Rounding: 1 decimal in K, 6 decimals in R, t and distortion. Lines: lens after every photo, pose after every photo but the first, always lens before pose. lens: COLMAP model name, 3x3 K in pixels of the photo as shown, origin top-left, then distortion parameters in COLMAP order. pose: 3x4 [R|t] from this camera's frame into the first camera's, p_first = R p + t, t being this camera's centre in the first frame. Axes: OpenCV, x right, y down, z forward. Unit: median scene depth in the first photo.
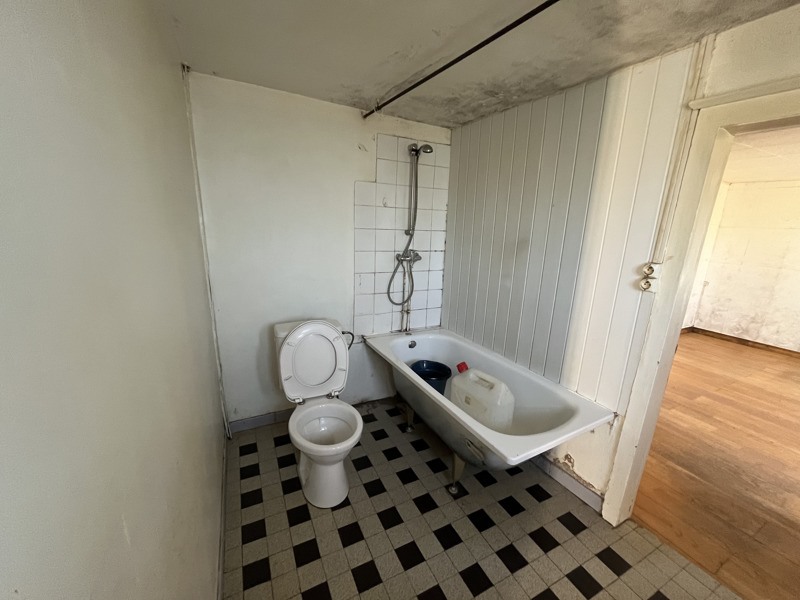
lens RADIAL K [[320.3, 0, 400.0], [0, 320.3, 300.0], [0, 0, 1]] dist [-0.000843, -0.000037]
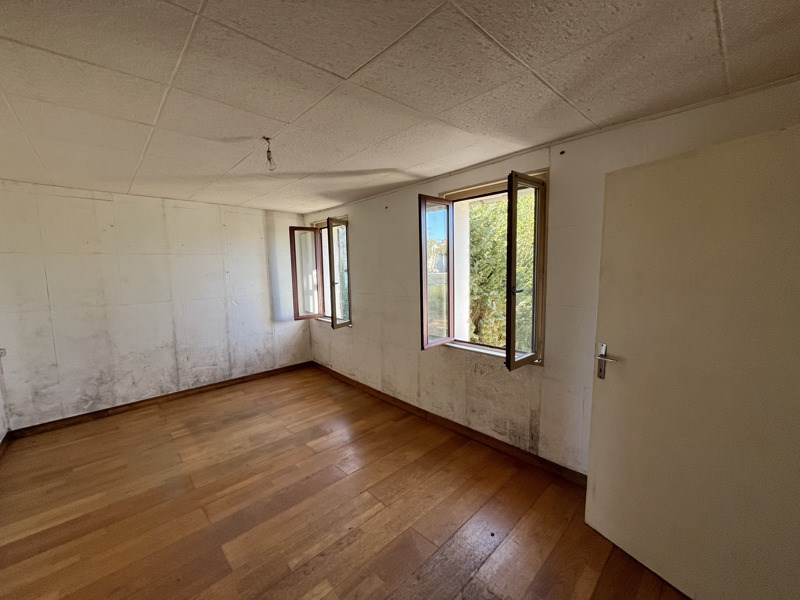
lens RADIAL K [[320.3, 0, 400.0], [0, 320.3, 300.0], [0, 0, 1]] dist [-0.000843, -0.000037]
pose [[-0.271794, -0.130031, 0.953530, 0.290285], [0.234849, 0.951911, 0.196752, -0.100793], [-0.933260, 0.277412, -0.228186, 0.533204]]
